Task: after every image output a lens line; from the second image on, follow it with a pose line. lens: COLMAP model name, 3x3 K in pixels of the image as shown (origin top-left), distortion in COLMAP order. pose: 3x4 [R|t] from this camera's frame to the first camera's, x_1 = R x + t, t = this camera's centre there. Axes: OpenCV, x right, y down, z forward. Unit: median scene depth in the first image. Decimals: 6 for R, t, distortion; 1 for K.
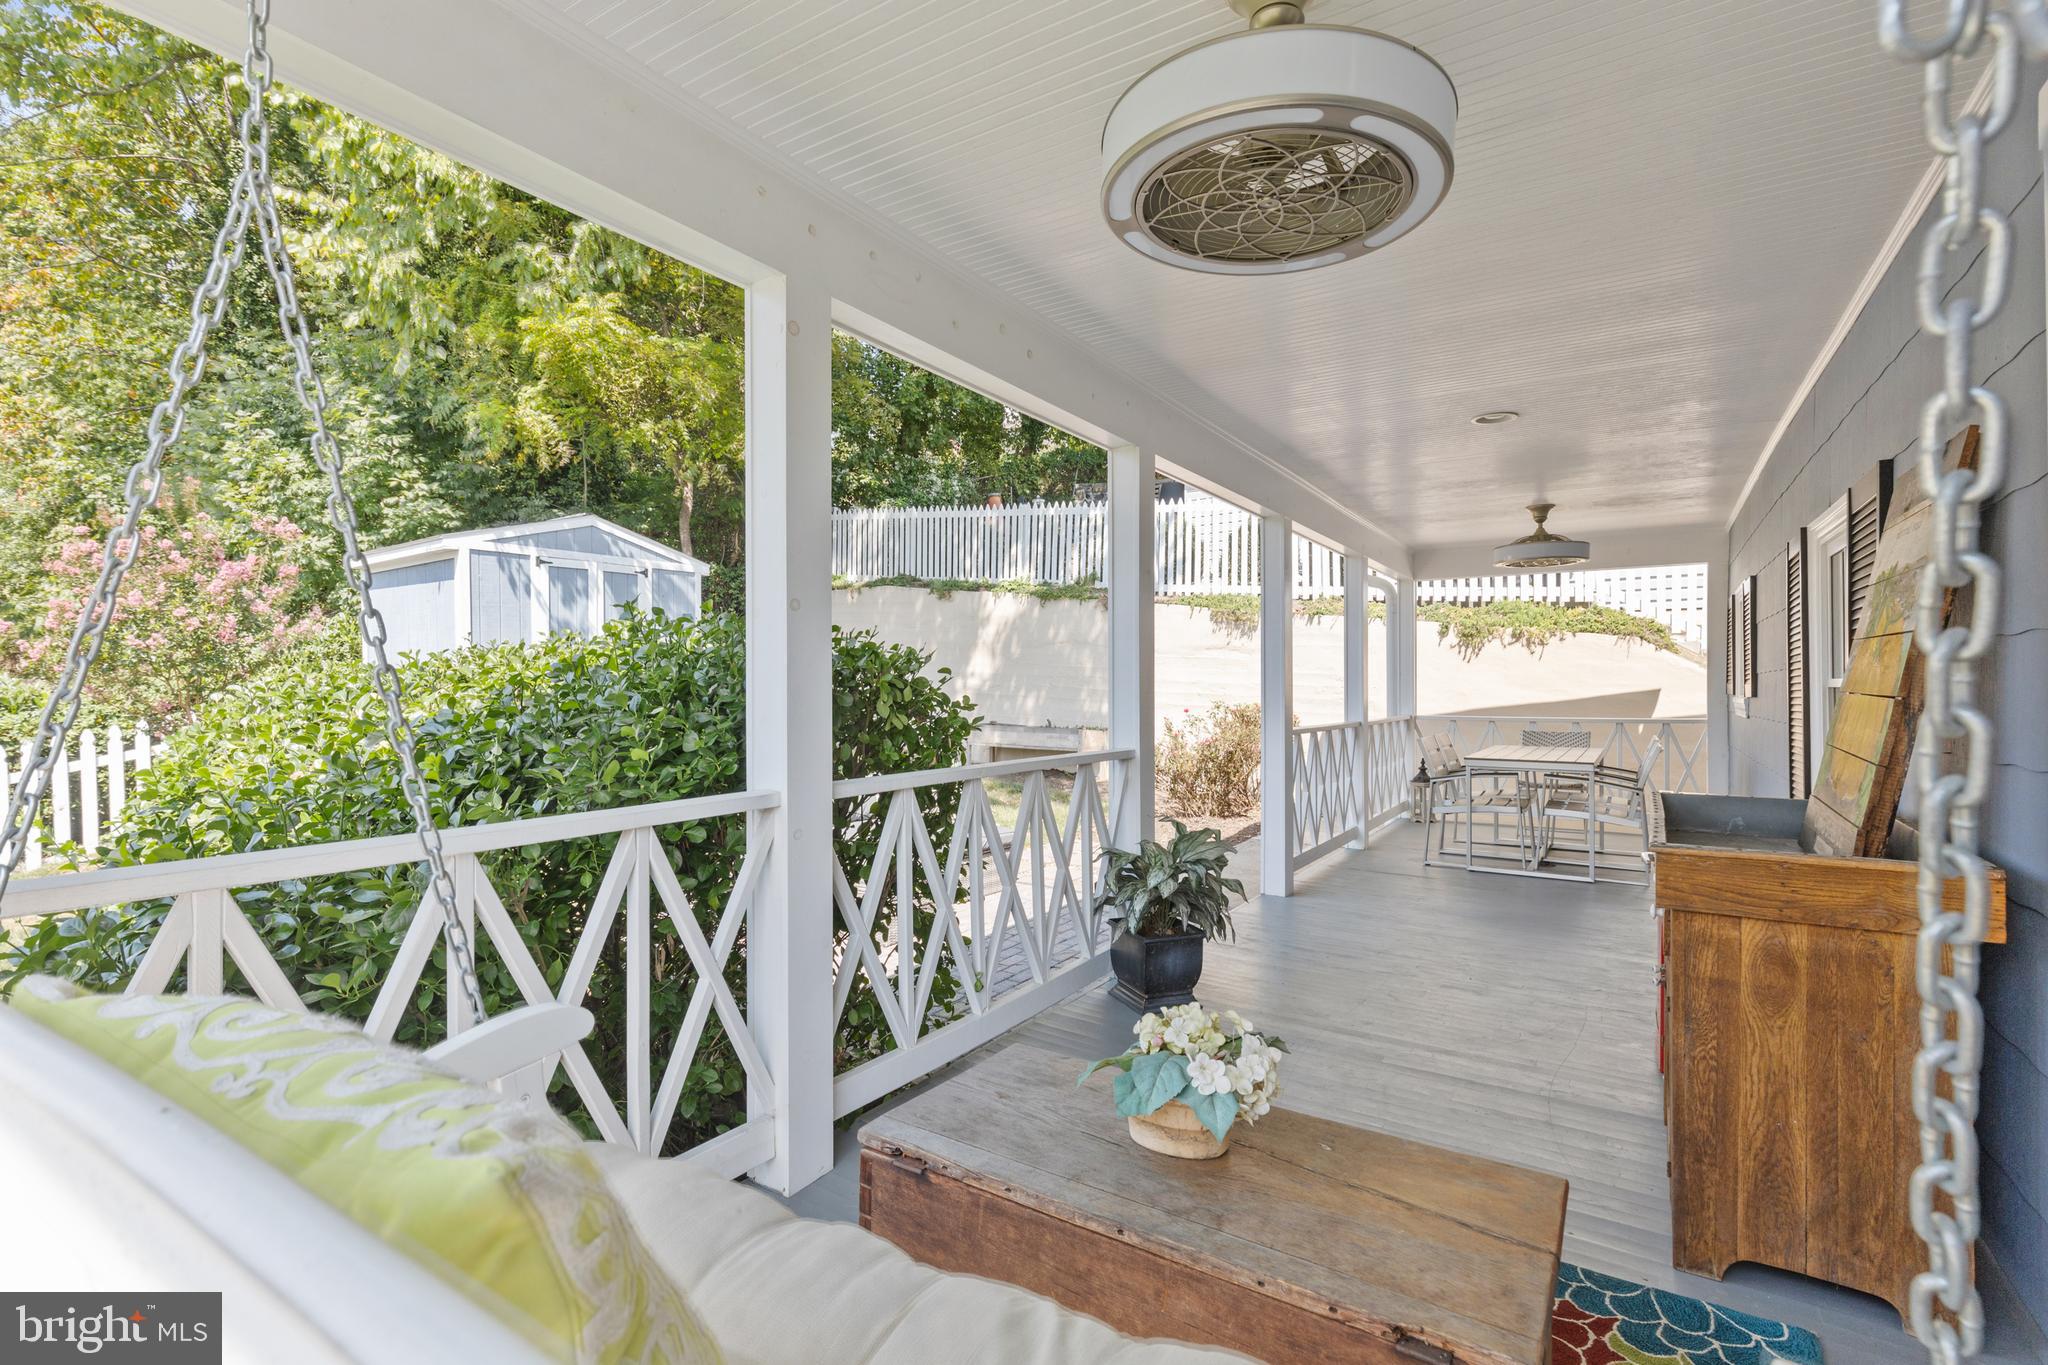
lens RADIAL K [[937.5, 0, 1034.7], [0, 937.5, 682.0], [0, 0, 1]] dist [0.010468, -0.002541]
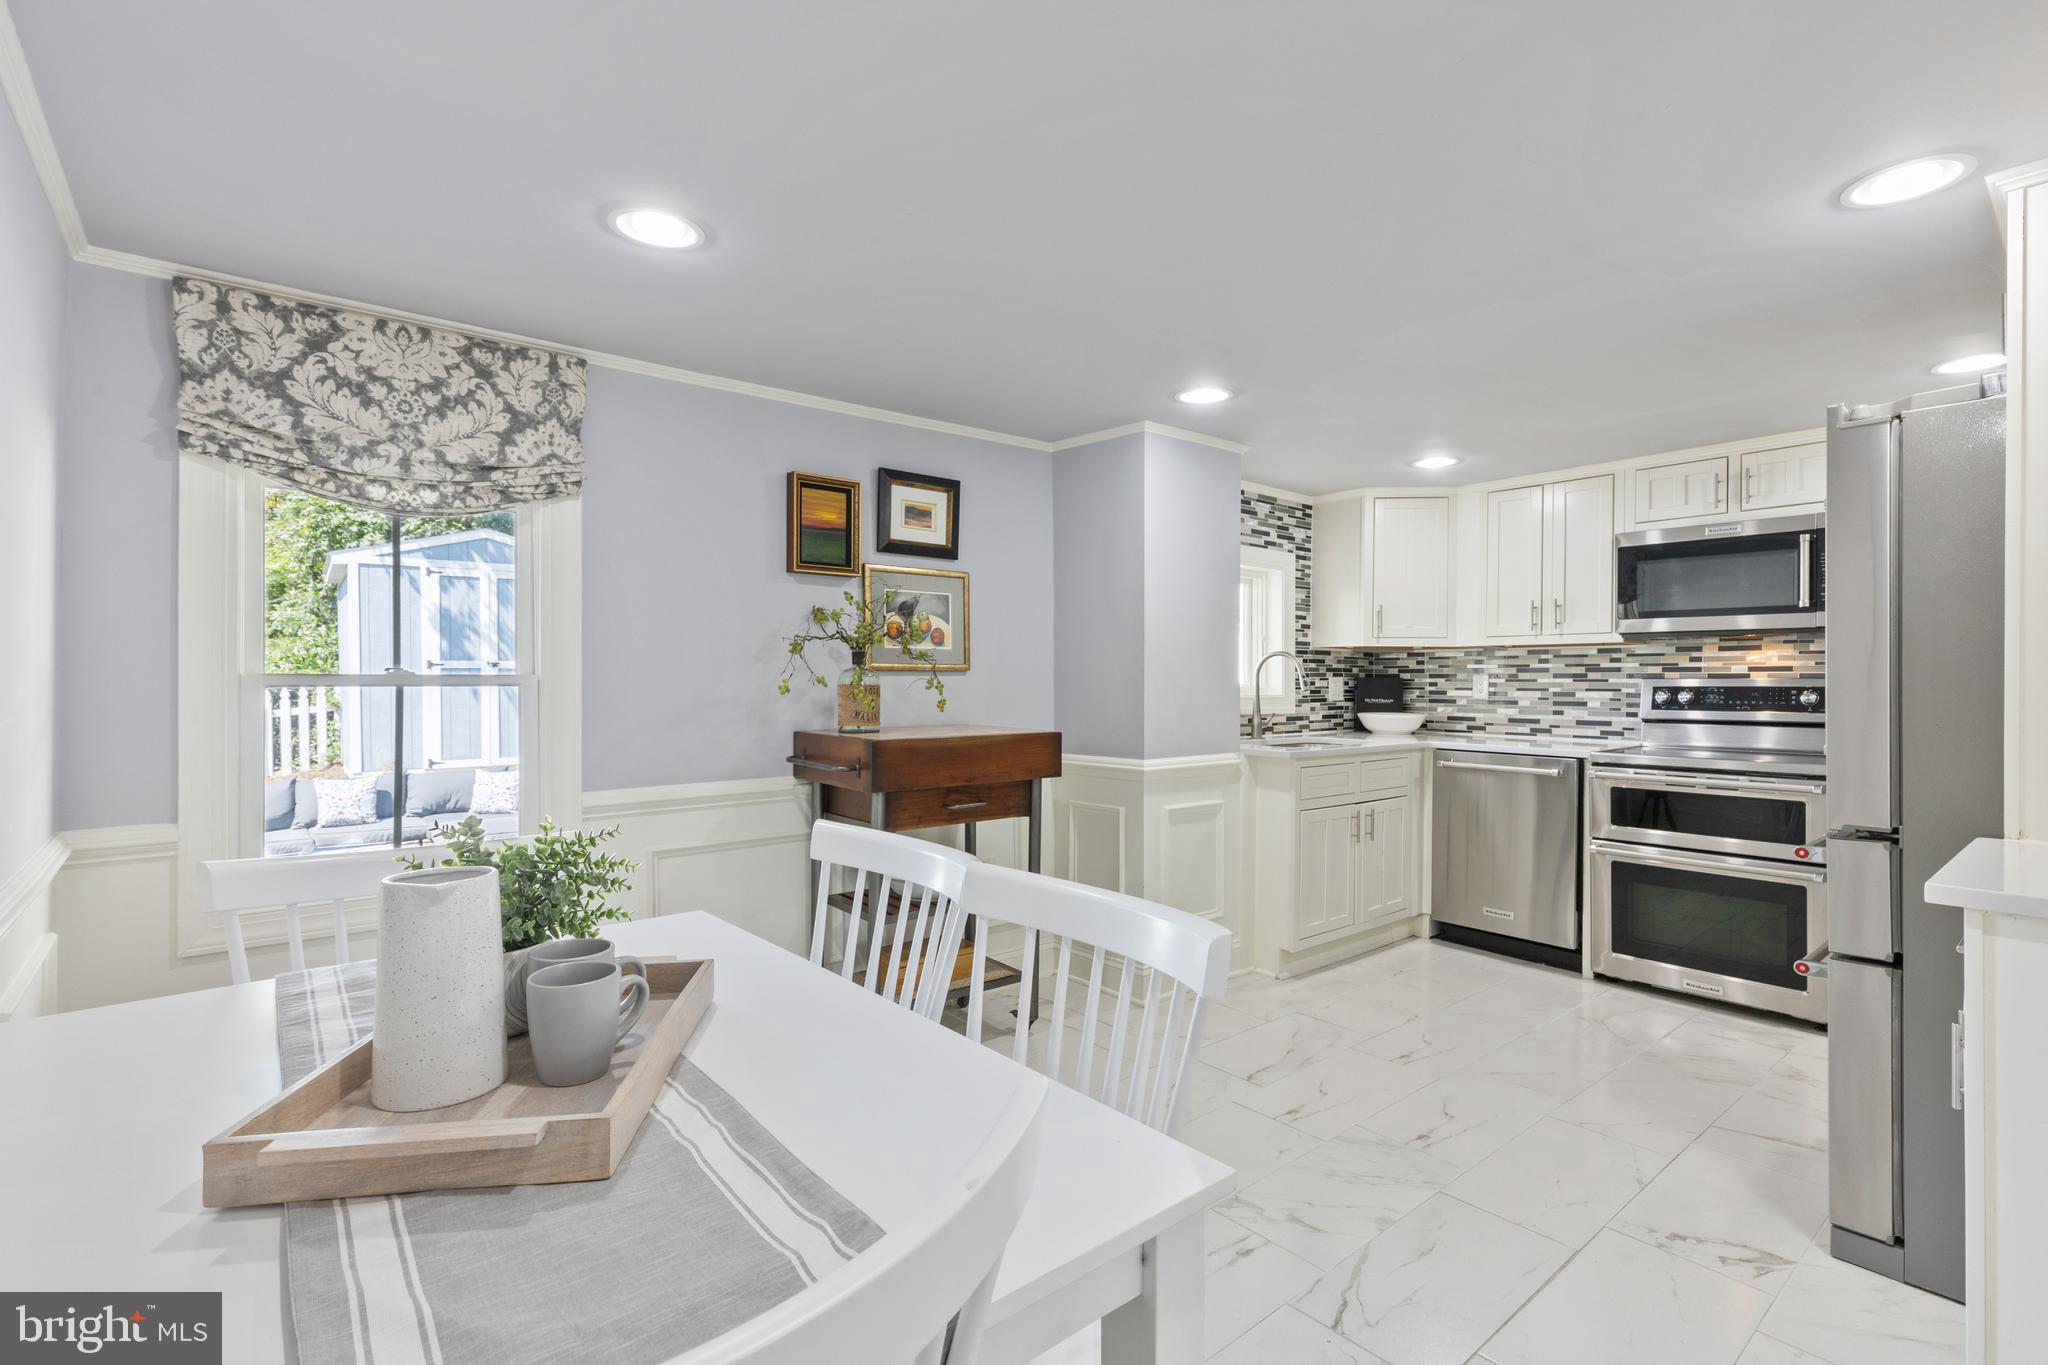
lens RADIAL K [[937.5, 0, 1034.2], [0, 937.5, 676.4], [0, 0, 1]] dist [0.010468, -0.002541]
pose [[0.946561, -0.000254, -0.322524, 0.445843], [-0.000548, 0.999997, -0.002394, -0.000152], [0.322524, 0.002443, 0.946558, 0.139238]]
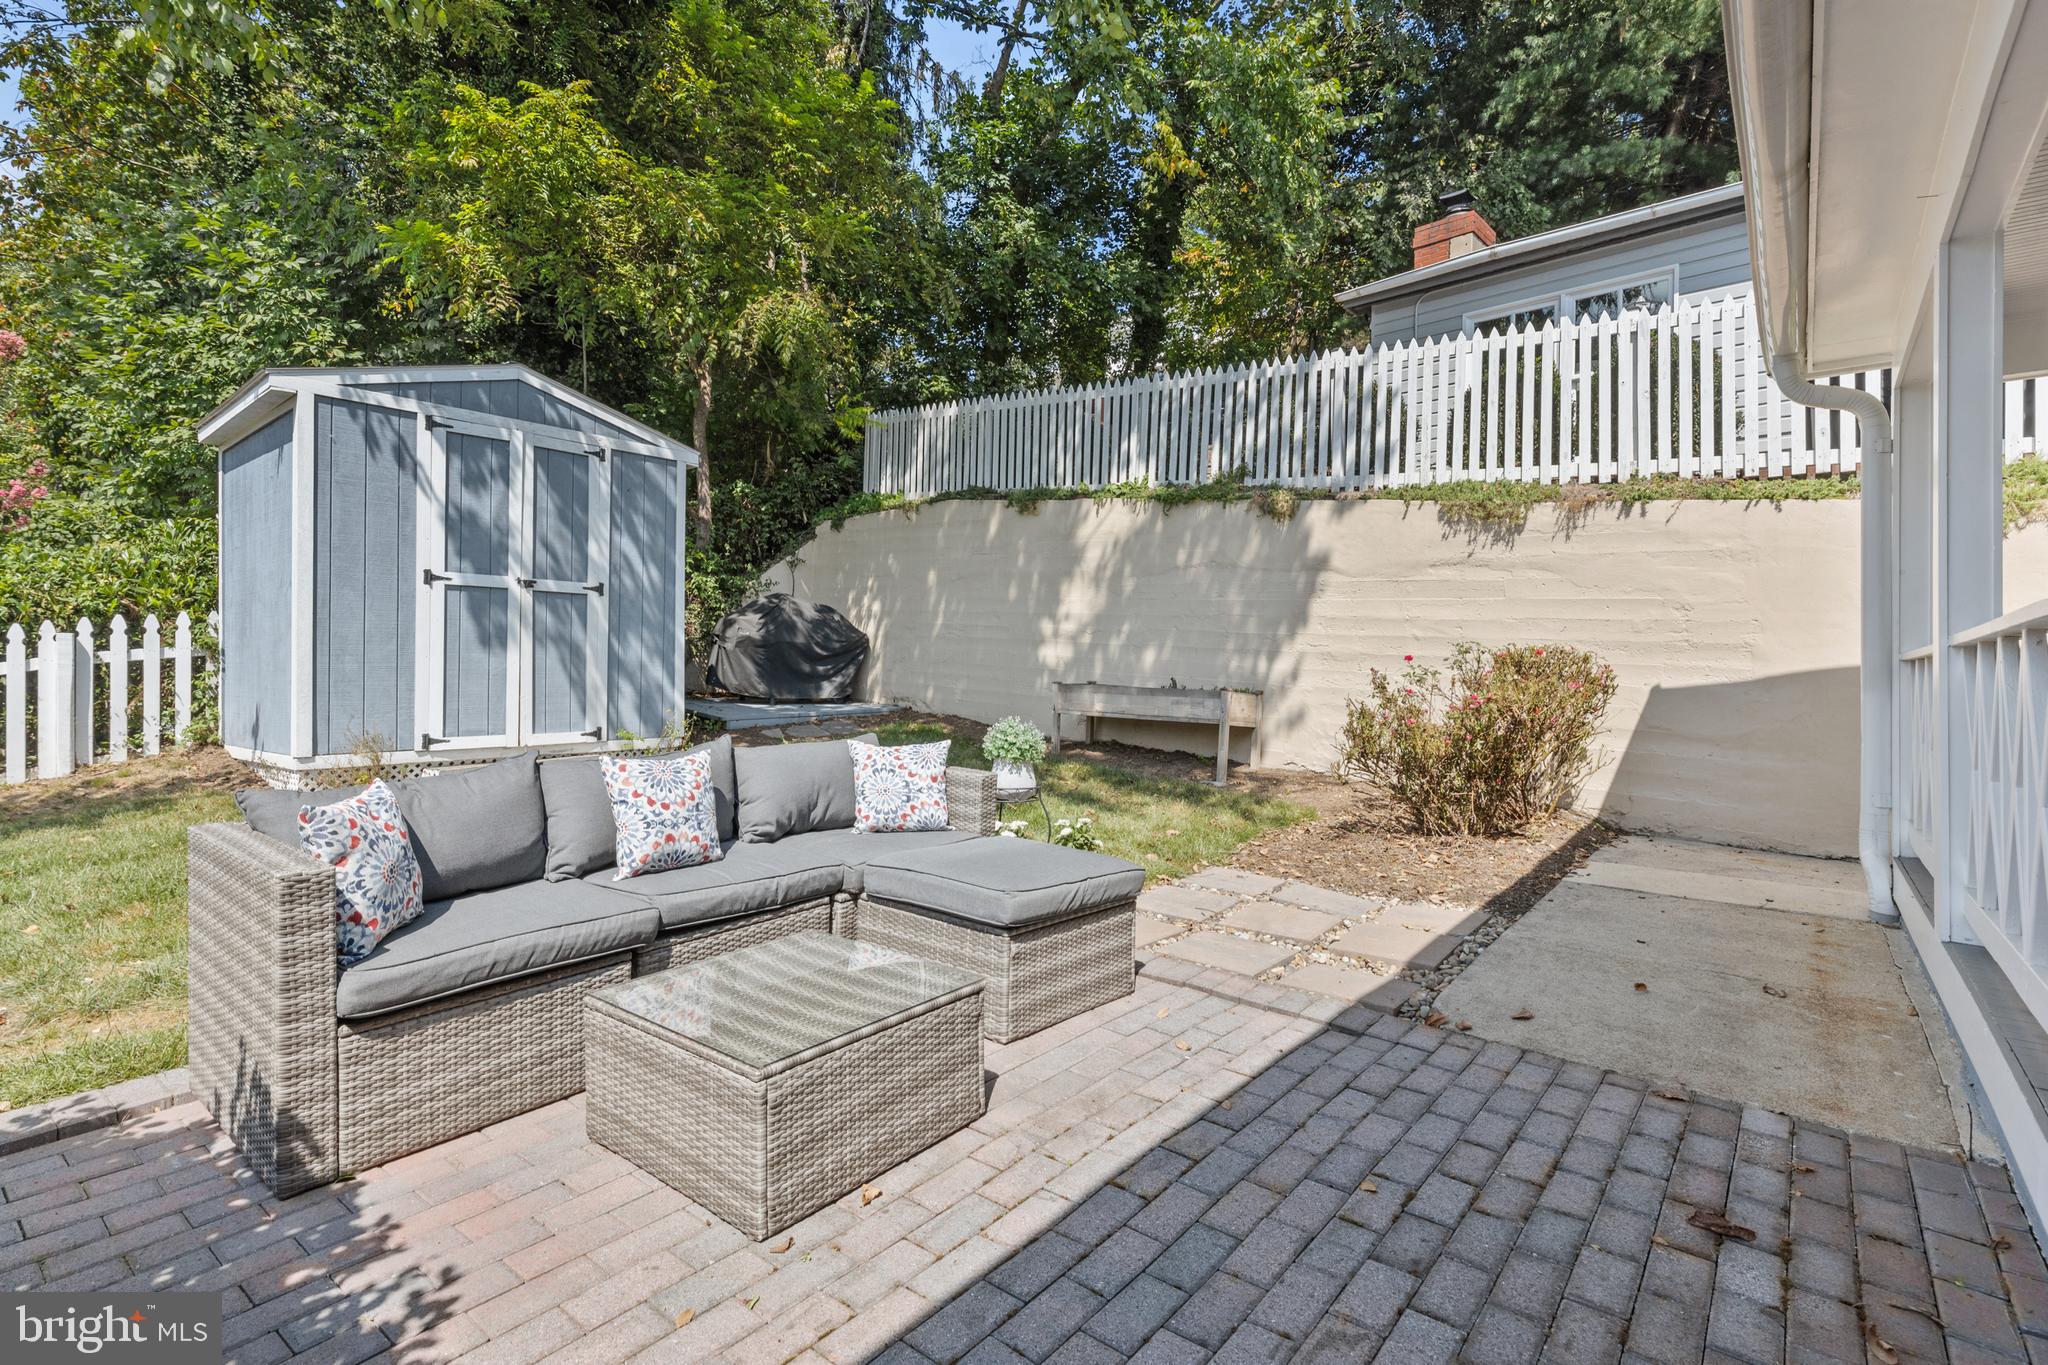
lens RADIAL K [[937.5, 0, 1021.0], [0, 937.5, 663.3], [0, 0, 1]] dist [0.010468, -0.002541]
pose [[0.992870, 0.014143, -0.118356, -0.015979], [-0.014999, 0.999867, -0.006340, 0.036876], [0.118251, 0.008070, 0.992951, 0.317565]]
